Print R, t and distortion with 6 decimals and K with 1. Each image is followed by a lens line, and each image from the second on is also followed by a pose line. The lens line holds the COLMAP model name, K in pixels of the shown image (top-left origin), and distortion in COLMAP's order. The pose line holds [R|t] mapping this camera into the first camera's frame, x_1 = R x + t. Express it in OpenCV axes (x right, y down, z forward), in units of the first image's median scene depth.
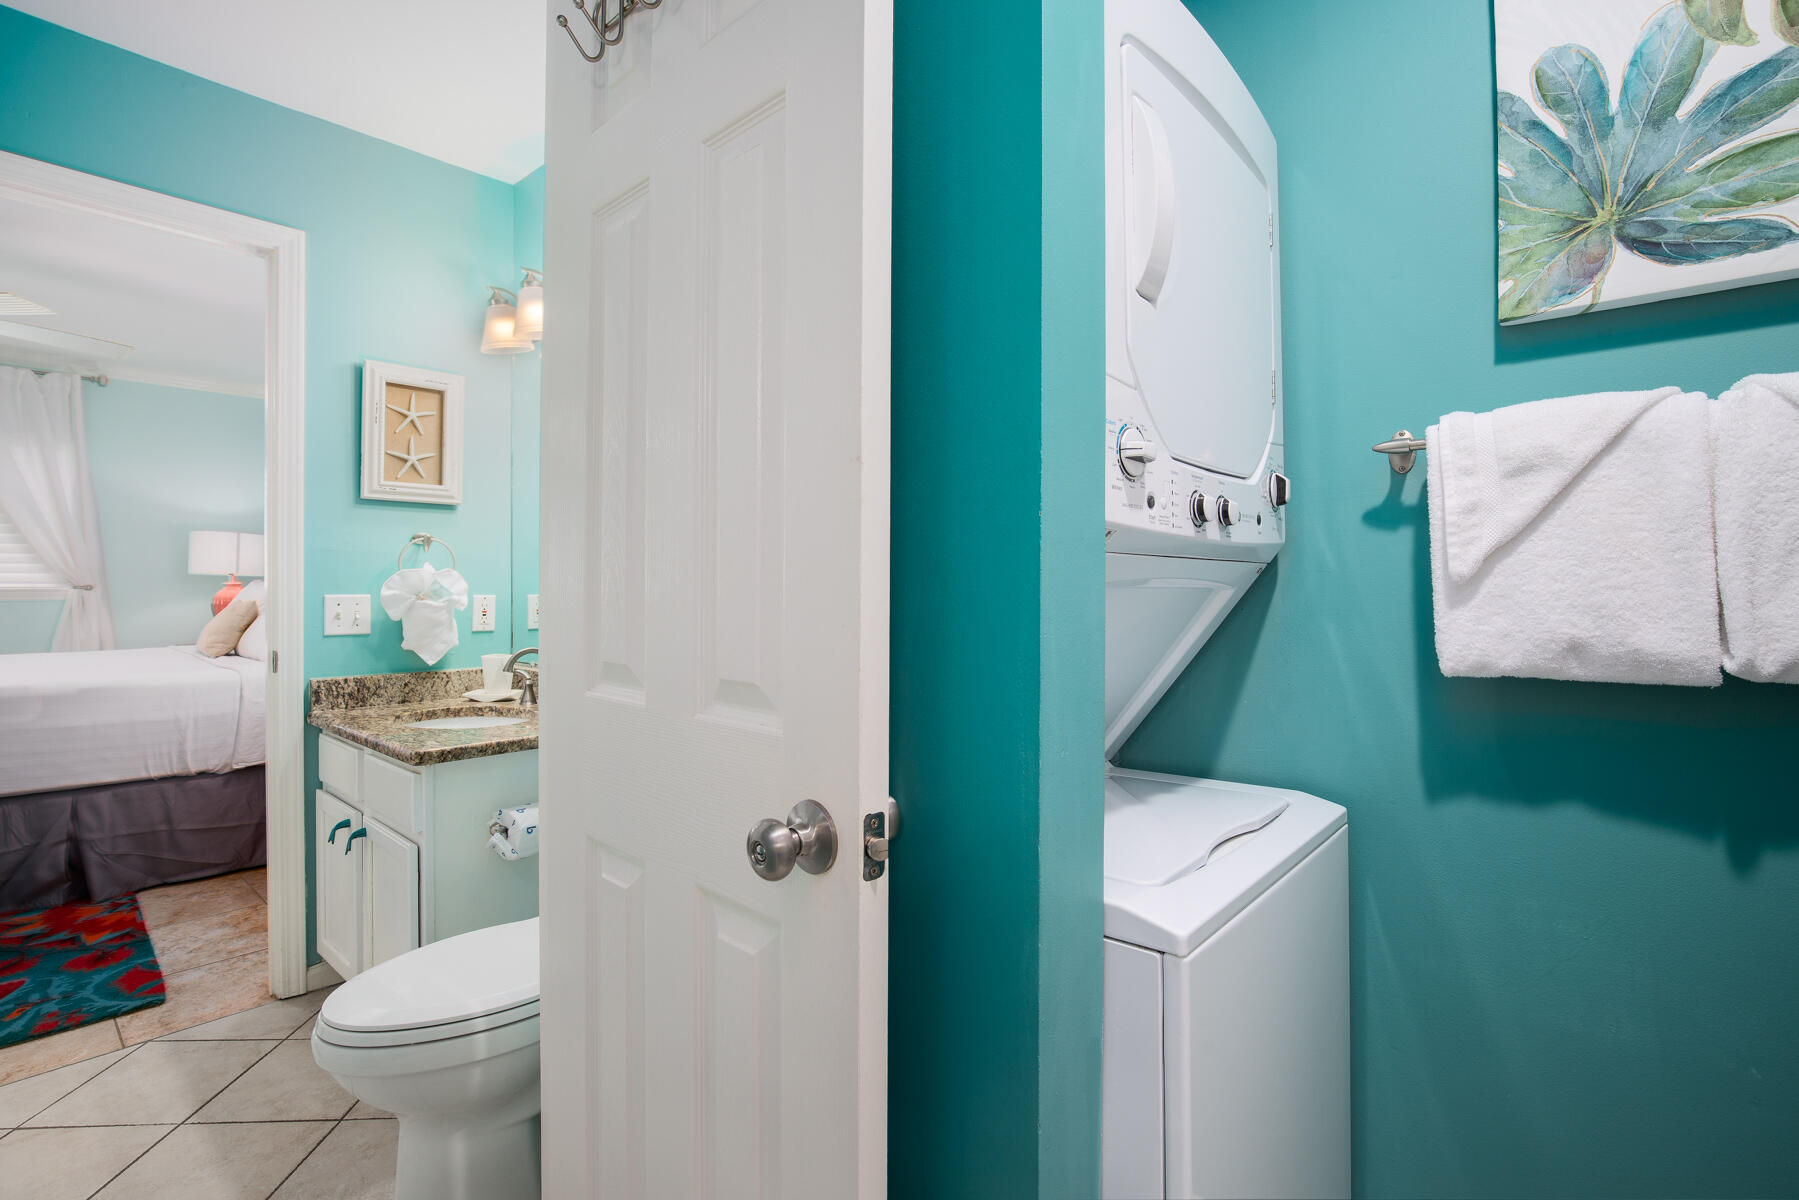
lens RADIAL K [[823.8, 0, 915.5], [0, 823.8, 593.6], [0, 0, 1]] dist [-0.027434, 0.005760]
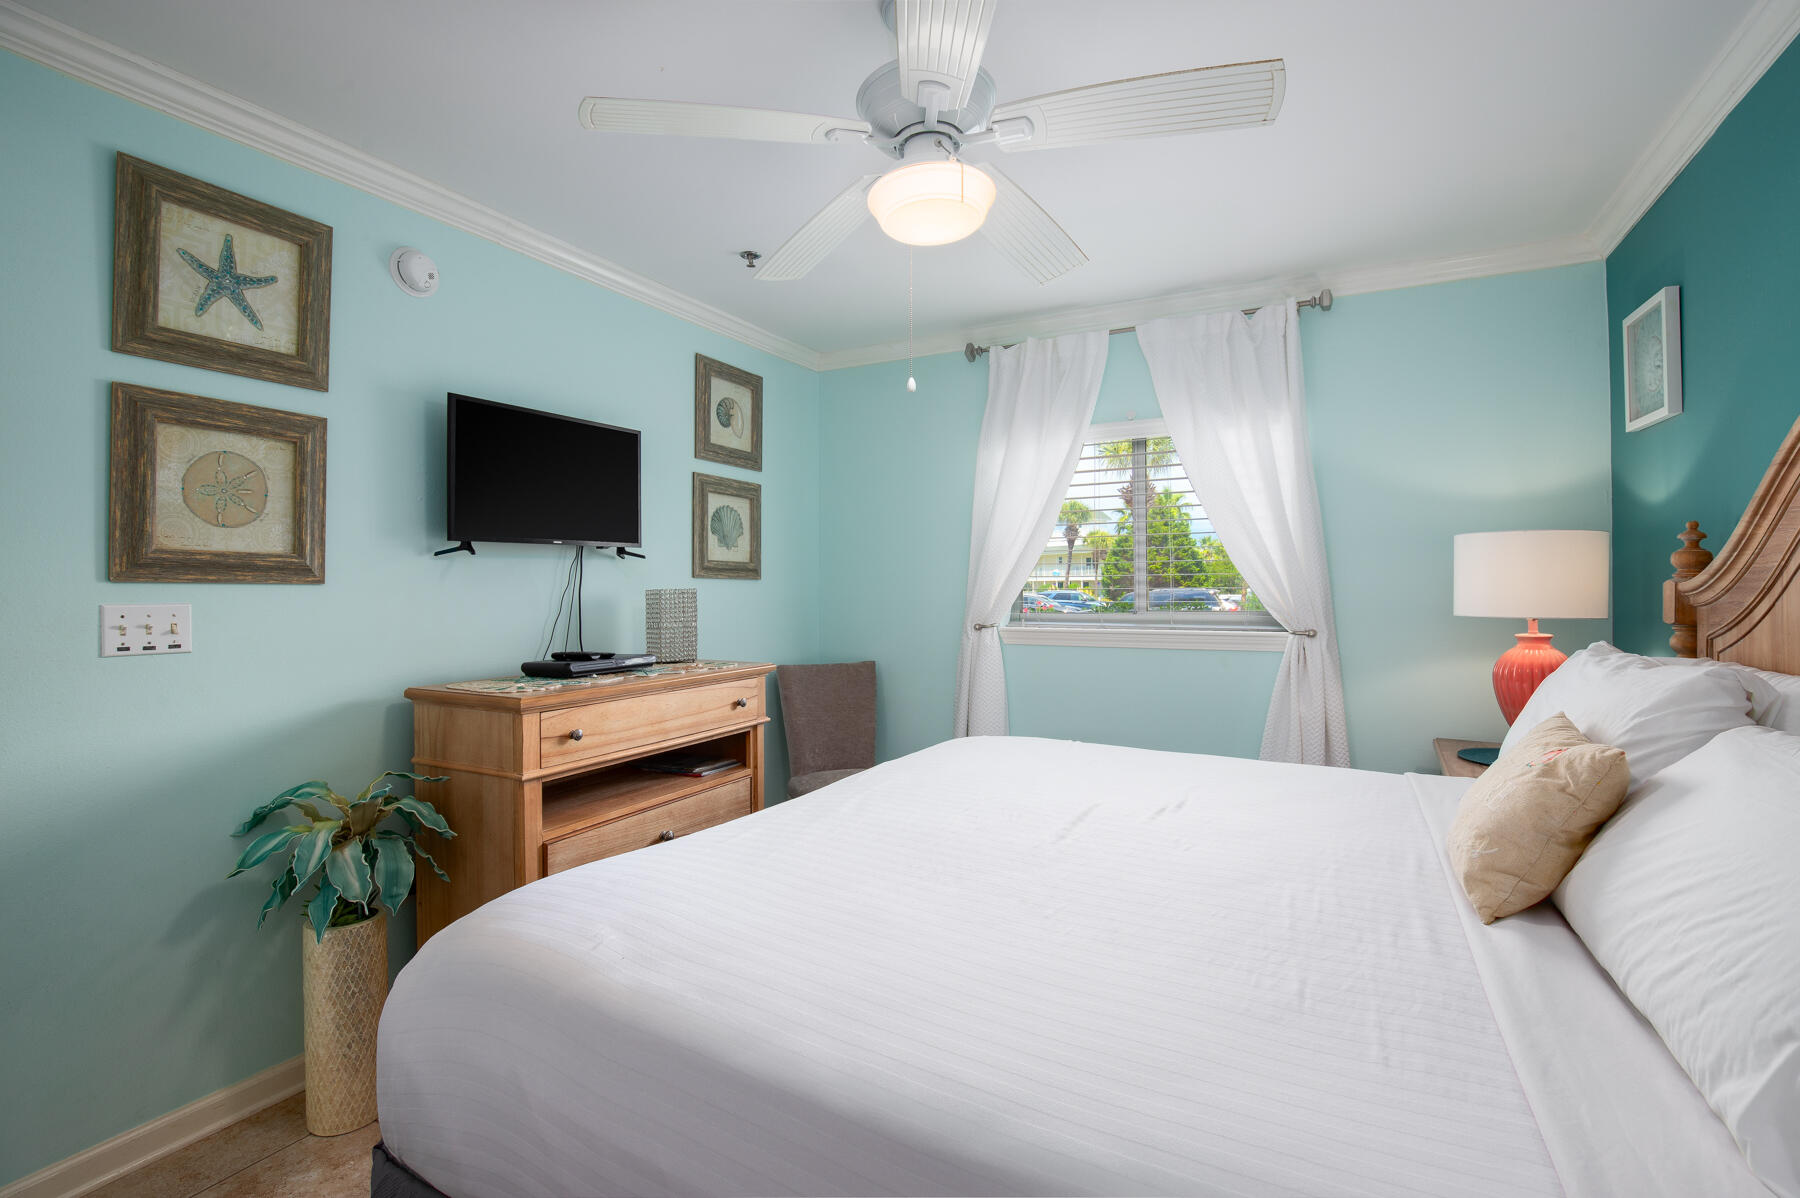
lens RADIAL K [[830.7, 0, 912.1], [0, 830.7, 569.6], [0, 0, 1]] dist [-0.019478, 0.002911]
pose [[0.230239, -0.021392, -0.972899, -0.472489], [-0.007017, 0.999696, -0.023641, -0.039957], [0.973109, 0.012270, 0.230019, 0.551268]]
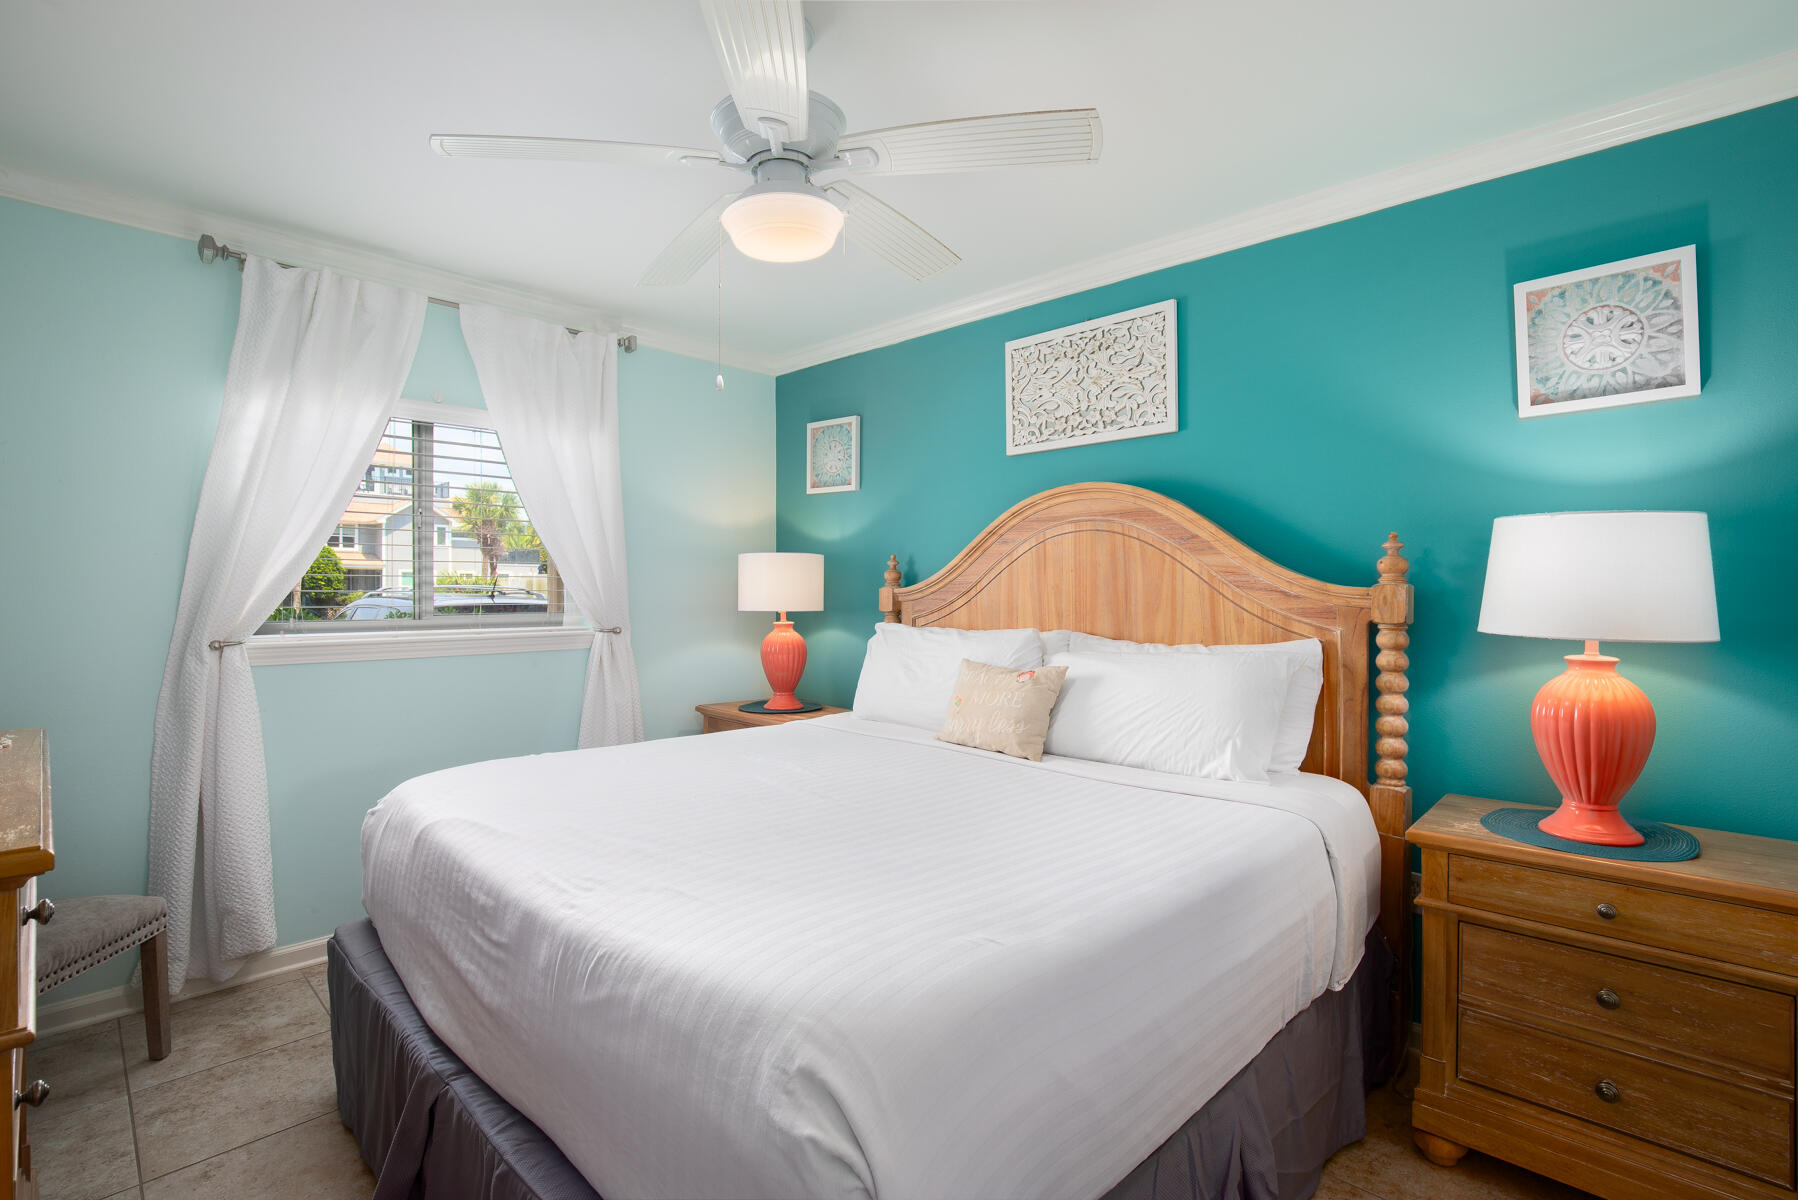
lens RADIAL K [[829.7, 0, 898.6], [0, 829.7, 583.1], [0, 0, 1]] dist [-0.019478, 0.002911]
pose [[0.998789, 0.001309, -0.049179, -0.742825], [-0.002291, 0.999799, -0.019924, -0.036043], [0.049143, 0.020013, 0.998591, 0.273643]]
